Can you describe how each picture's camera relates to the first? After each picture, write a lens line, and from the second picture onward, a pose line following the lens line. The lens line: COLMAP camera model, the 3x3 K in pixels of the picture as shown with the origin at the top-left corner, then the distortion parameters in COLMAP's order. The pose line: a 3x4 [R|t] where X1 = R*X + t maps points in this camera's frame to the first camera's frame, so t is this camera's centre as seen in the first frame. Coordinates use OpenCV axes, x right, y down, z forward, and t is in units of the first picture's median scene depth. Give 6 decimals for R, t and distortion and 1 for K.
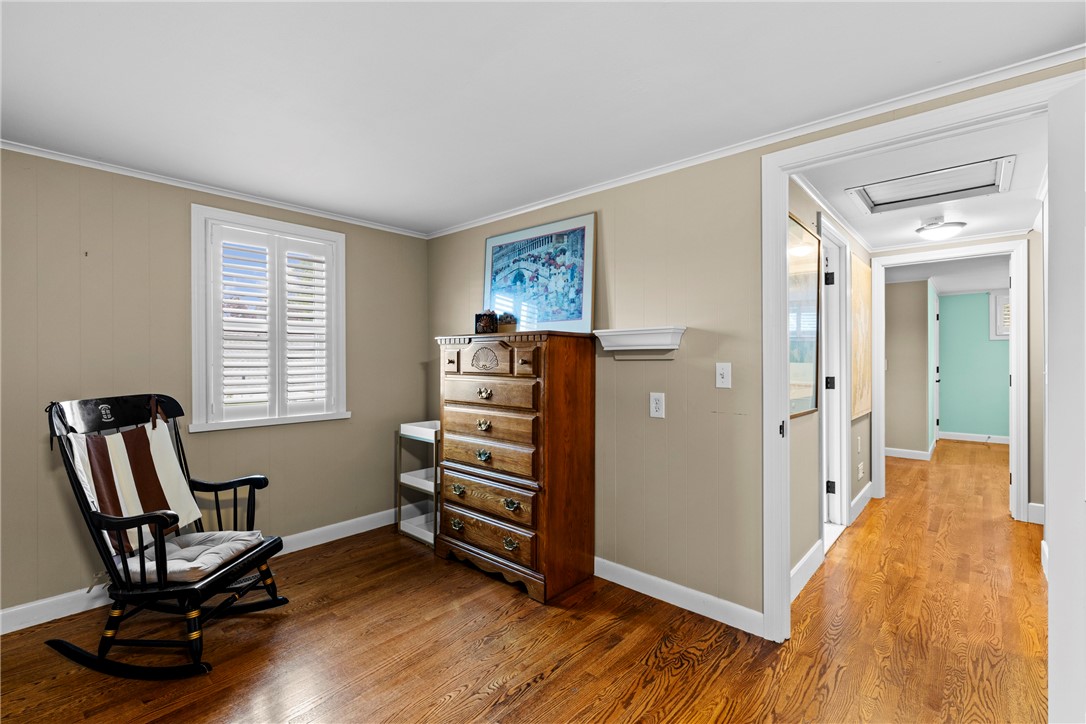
lens RADIAL K [[481.0, 0, 543.7], [0, 481.0, 357.6], [0, 0, 1]] dist [-0.000379, -0.000588]
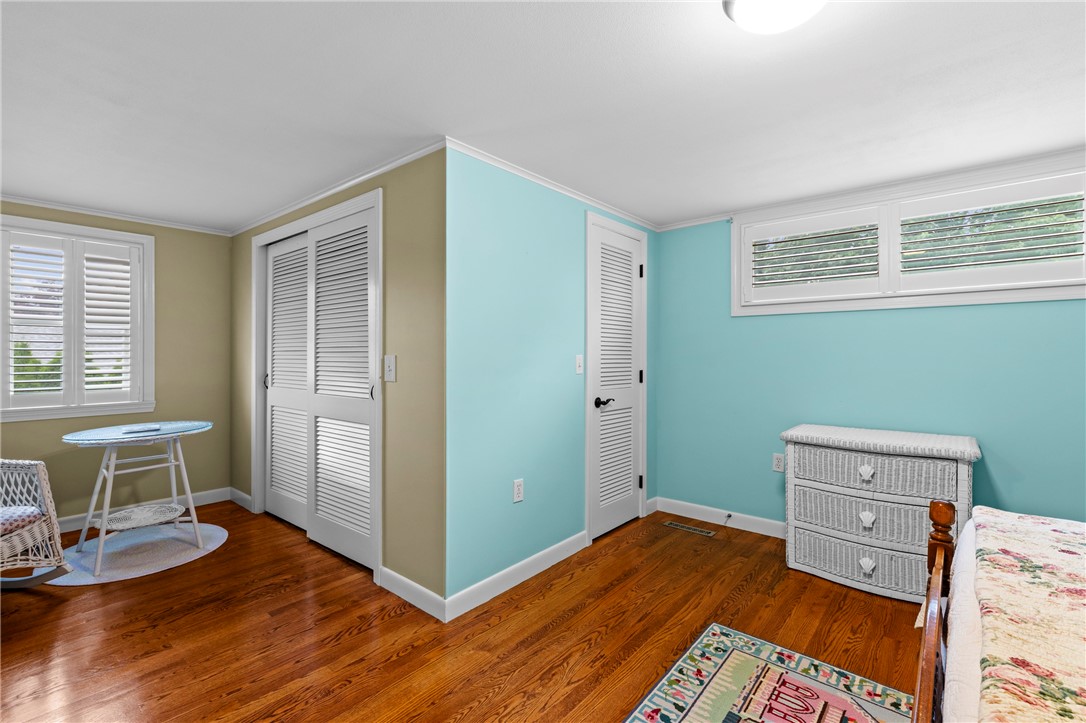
lens RADIAL K [[481.0, 0, 547.5], [0, 481.0, 359.7], [0, 0, 1]] dist [-0.000379, -0.000588]
pose [[0.999255, 0.003920, 0.038392, 0.541267], [-0.004518, 0.999870, 0.015502, -0.000332], [-0.038326, -0.015664, 0.999142, -0.156602]]
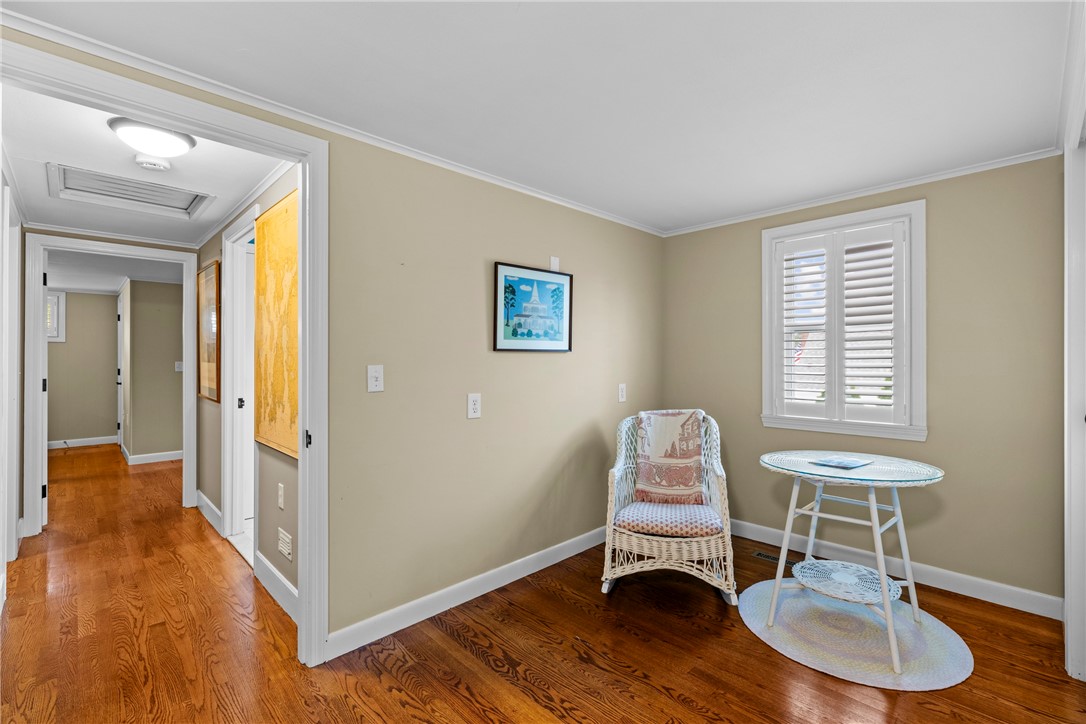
lens RADIAL K [[481.0, 0, 545.0], [0, 481.0, 361.1], [0, 0, 1]] dist [-0.000379, -0.000588]
pose [[-0.054368, 0.000235, -0.998521, 0.503041], [0.003309, 0.999995, 0.000055, 0.005679], [0.998515, -0.003301, -0.054369, 0.524022]]
